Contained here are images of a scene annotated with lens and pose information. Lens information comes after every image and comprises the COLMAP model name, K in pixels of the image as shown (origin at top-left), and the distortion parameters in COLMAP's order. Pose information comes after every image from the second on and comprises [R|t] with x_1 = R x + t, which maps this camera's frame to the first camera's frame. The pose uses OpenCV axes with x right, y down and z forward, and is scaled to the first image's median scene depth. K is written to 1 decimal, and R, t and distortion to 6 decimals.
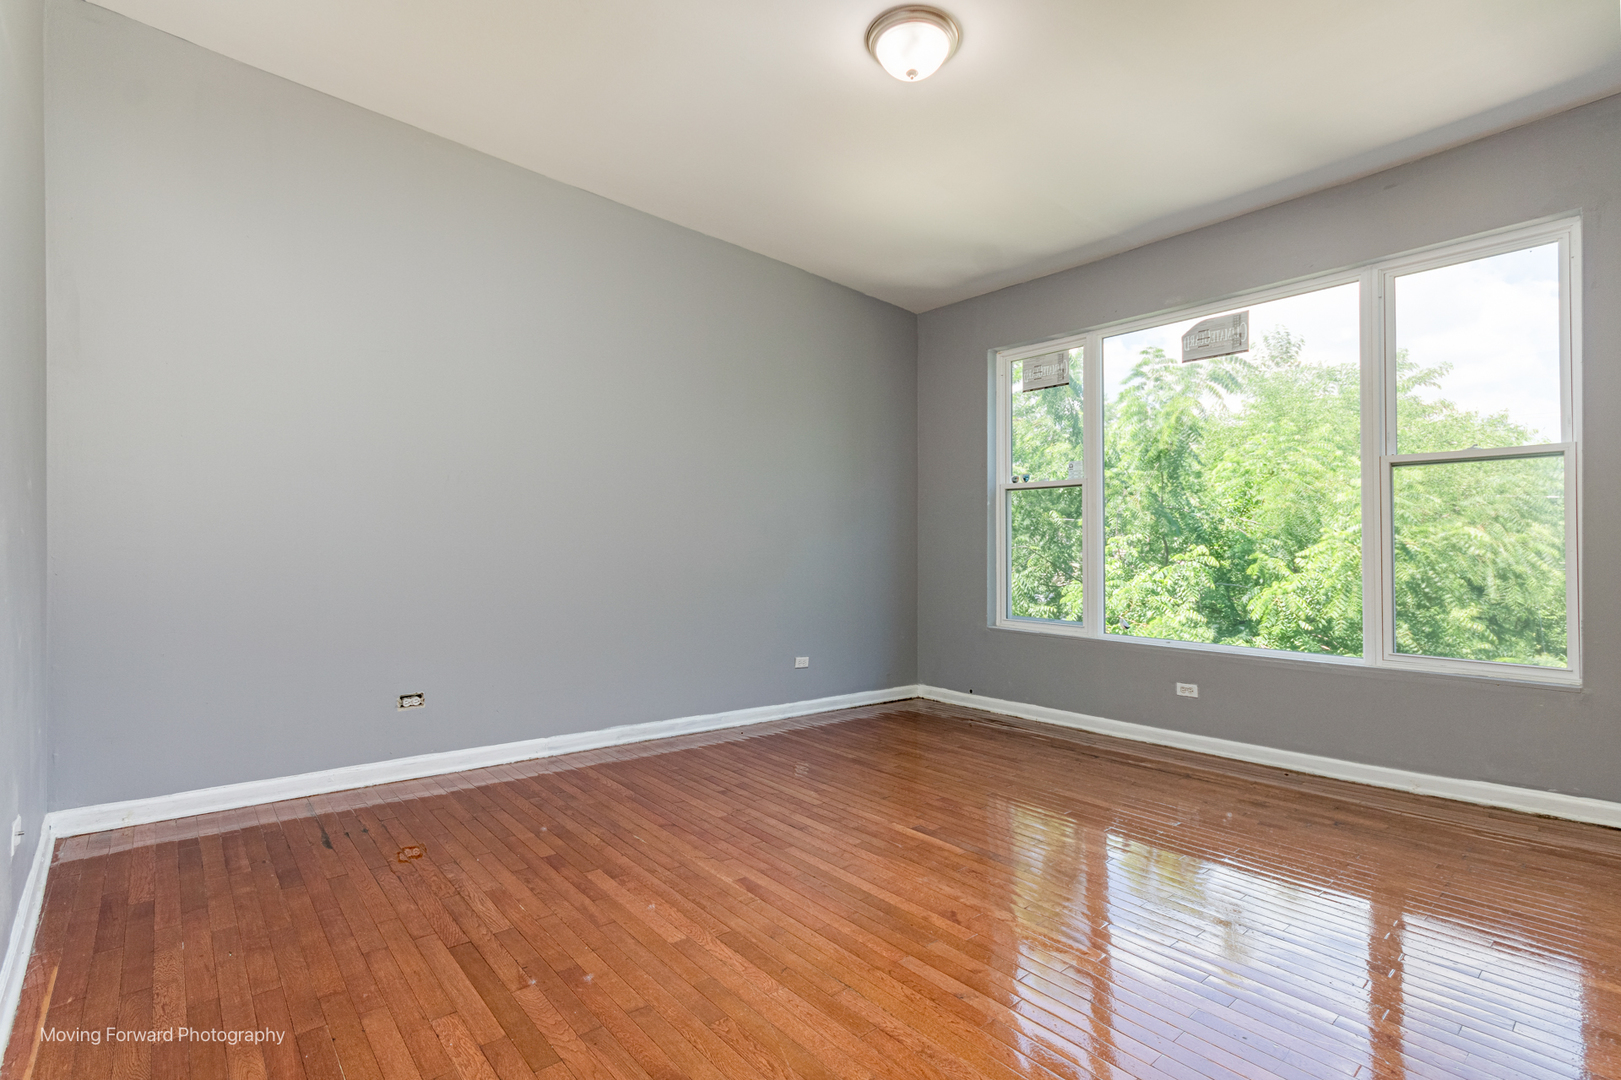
lens RADIAL K [[753.6, 0, 810.5], [0, 753.6, 540.0], [0, 0, 1]] dist [0.002733, 0.000124]
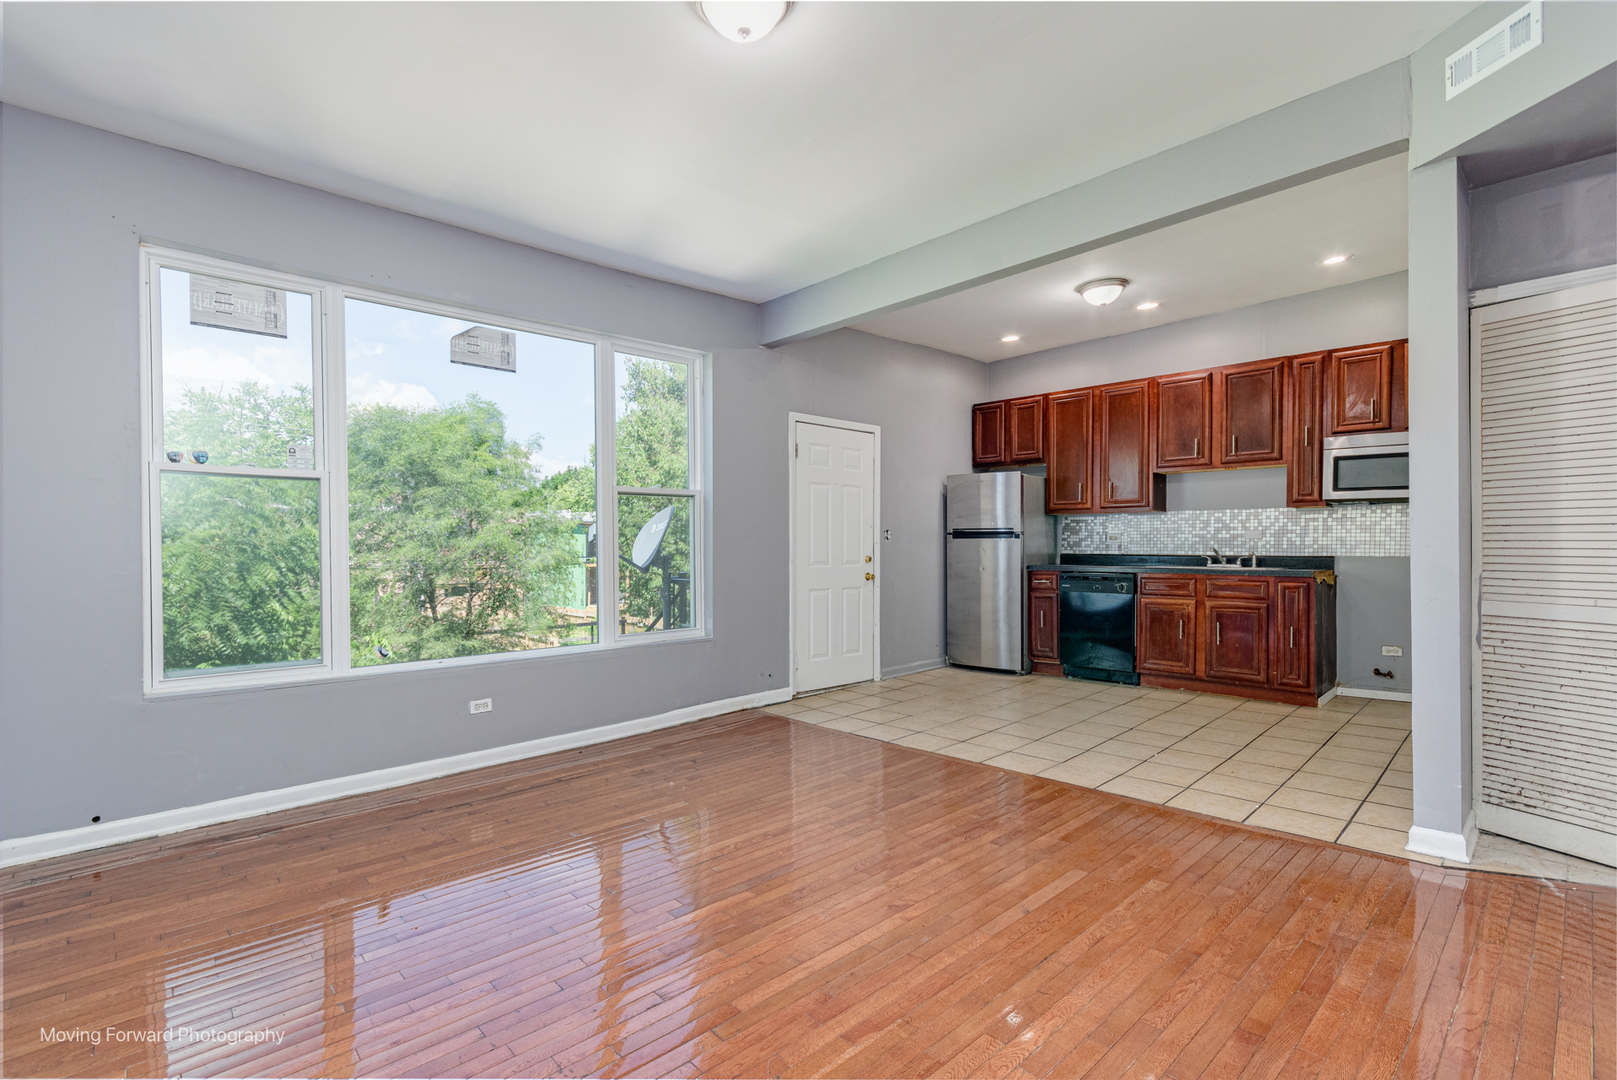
lens RADIAL K [[737.9, 0, 808.5], [0, 737.9, 540.0], [0, 0, 1]] dist [0.000009, -0.000173]
pose [[-0.038103, -0.002927, 0.999270, -0.578709], [-0.007436, 0.999969, 0.002645, -0.025105], [-0.999246, -0.007330, -0.038124, 0.770617]]
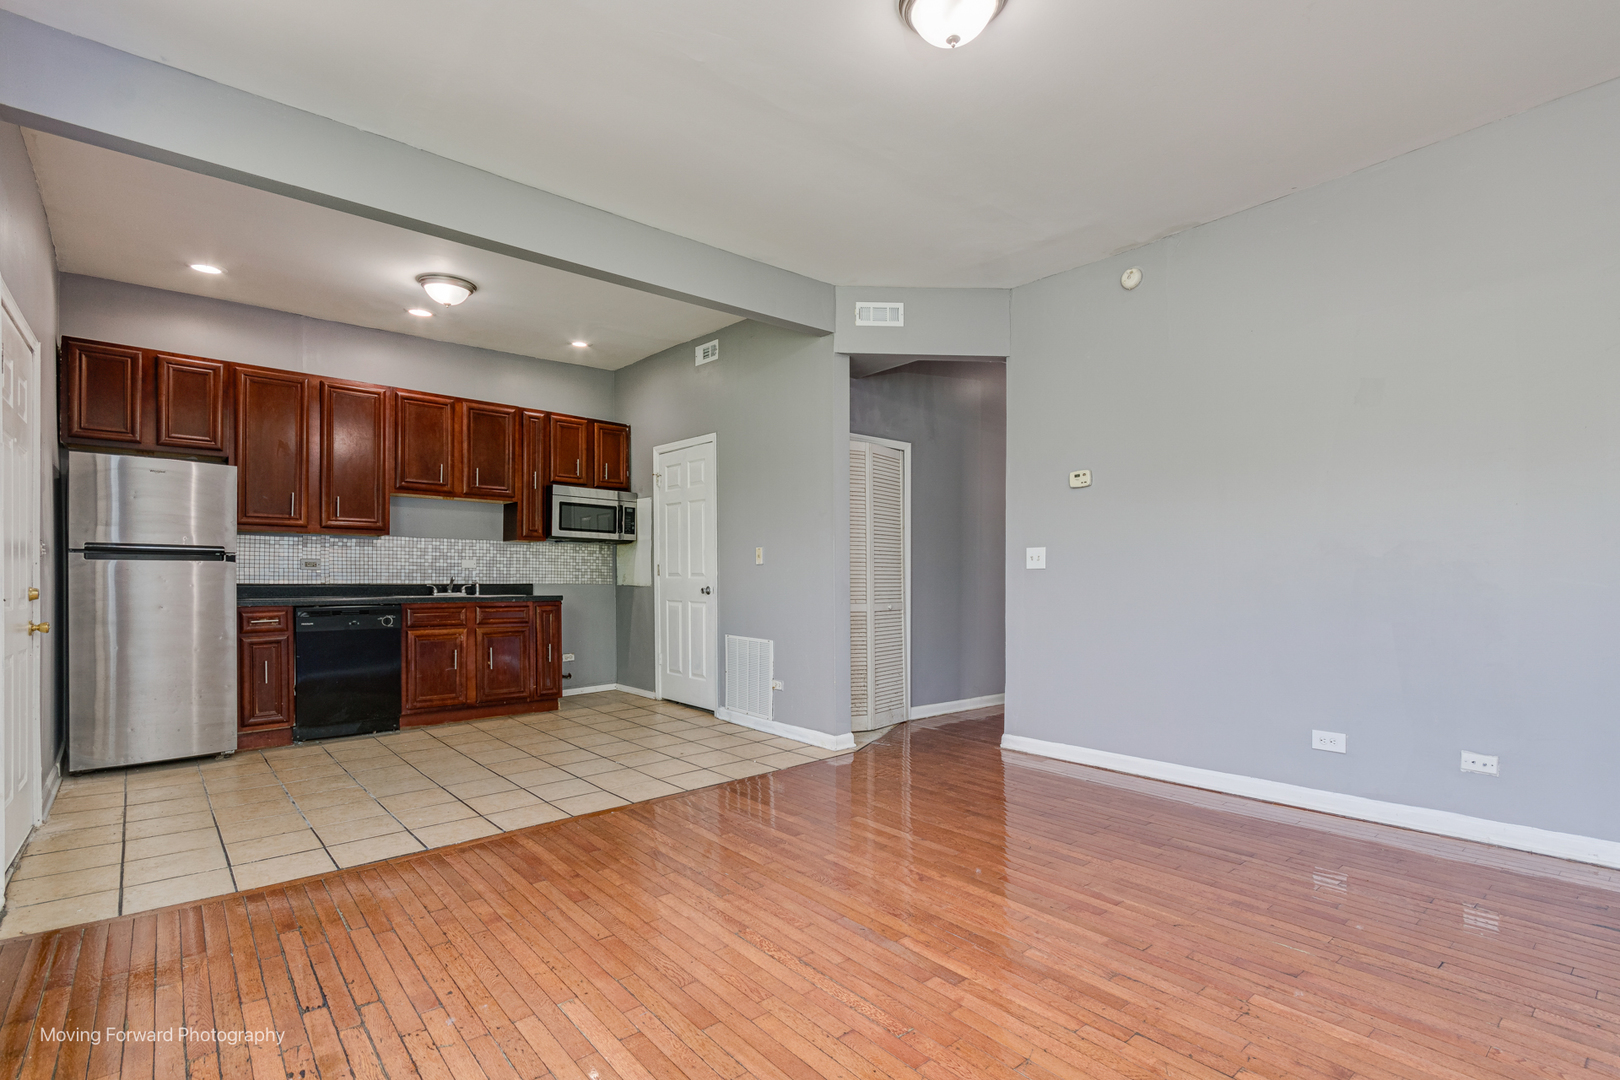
lens RADIAL K [[756.0, 0, 800.7], [0, 756.0, 573.2], [0, 0, 1]] dist [0.001157, 0.000156]
pose [[-0.999666, -0.010153, 0.023783, 0.241281], [-0.010586, 0.999780, -0.018124, 0.006624], [-0.023594, -0.018370, -0.999553, 1.502484]]
